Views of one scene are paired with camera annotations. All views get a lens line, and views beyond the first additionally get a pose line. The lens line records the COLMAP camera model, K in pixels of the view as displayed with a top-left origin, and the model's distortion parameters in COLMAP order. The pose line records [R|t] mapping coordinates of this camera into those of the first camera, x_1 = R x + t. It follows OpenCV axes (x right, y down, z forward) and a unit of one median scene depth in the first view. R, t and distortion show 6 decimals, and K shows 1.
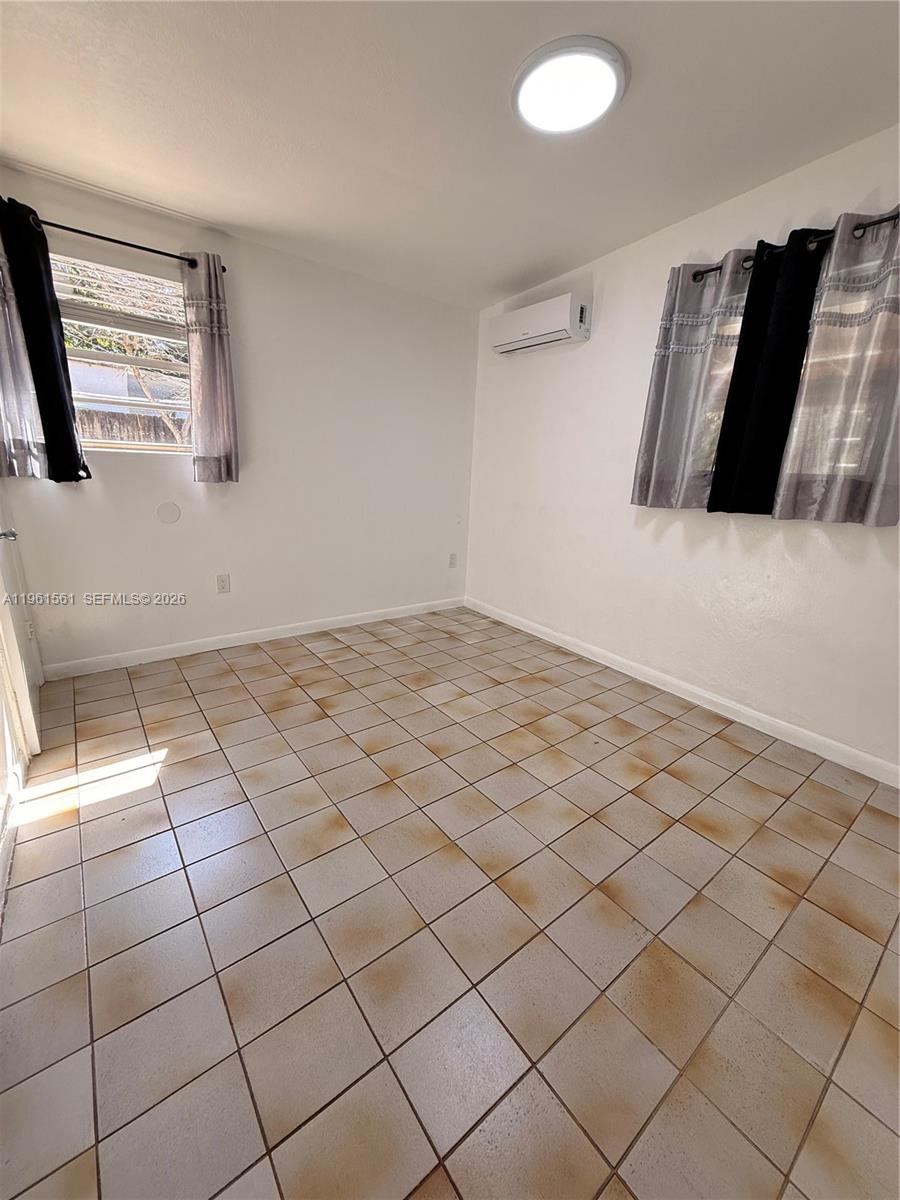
lens RADIAL K [[480.1, 0, 447.6], [0, 480.1, 597.4], [0, 0, 1]] dist [0.001551, -0.000344]
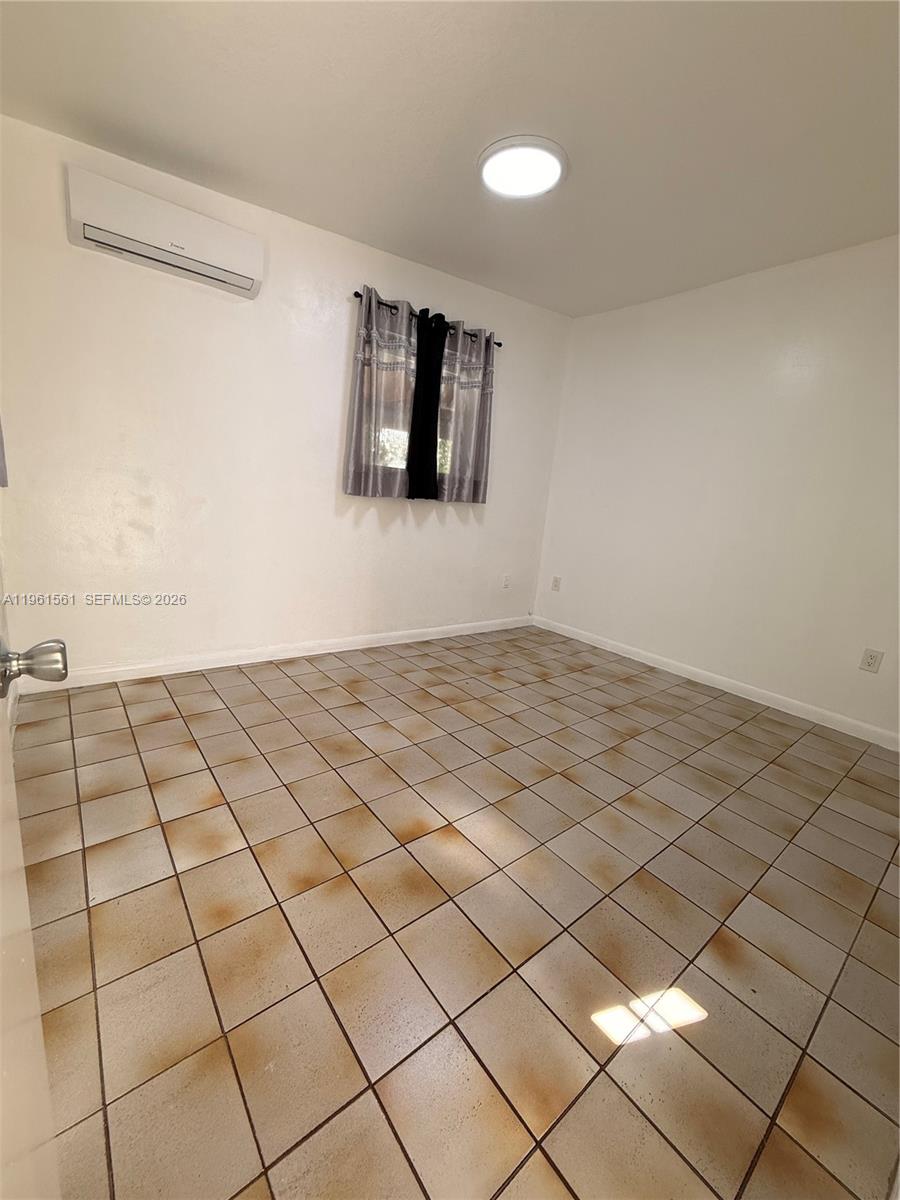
lens RADIAL K [[480.1, 0, 447.1], [0, 480.1, 601.1], [0, 0, 1]] dist [0.001551, -0.000344]
pose [[-0.019162, -0.262617, 0.964710, -0.809642], [0.180749, 0.948079, 0.261680, -0.235627], [-0.983343, 0.179384, 0.029301, 0.893317]]
